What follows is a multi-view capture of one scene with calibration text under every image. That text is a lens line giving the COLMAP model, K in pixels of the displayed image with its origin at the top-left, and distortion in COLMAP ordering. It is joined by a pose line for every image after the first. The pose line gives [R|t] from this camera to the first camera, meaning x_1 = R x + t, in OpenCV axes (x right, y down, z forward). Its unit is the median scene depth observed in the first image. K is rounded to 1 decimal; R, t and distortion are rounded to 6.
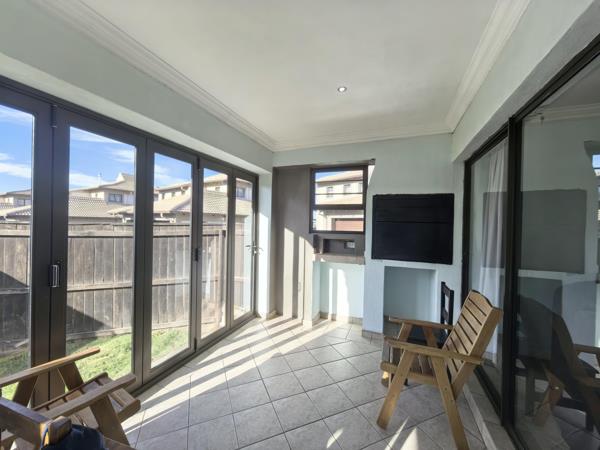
lens RADIAL K [[242.5, 0, 296.8], [0, 242.5, 226.0], [0, 0, 1]] dist [0.001903, 0.002237]
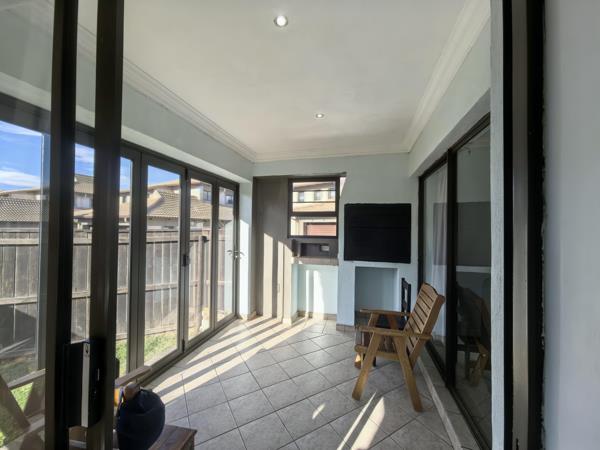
lens RADIAL K [[242.5, 0, 297.2], [0, 242.5, 226.4], [0, 0, 1]] dist [0.001903, 0.002237]
pose [[0.992089, -0.005686, 0.125406, -0.056888], [0.007385, 0.999887, -0.013084, -0.011748], [-0.125318, 0.013906, 0.992019, -0.111619]]
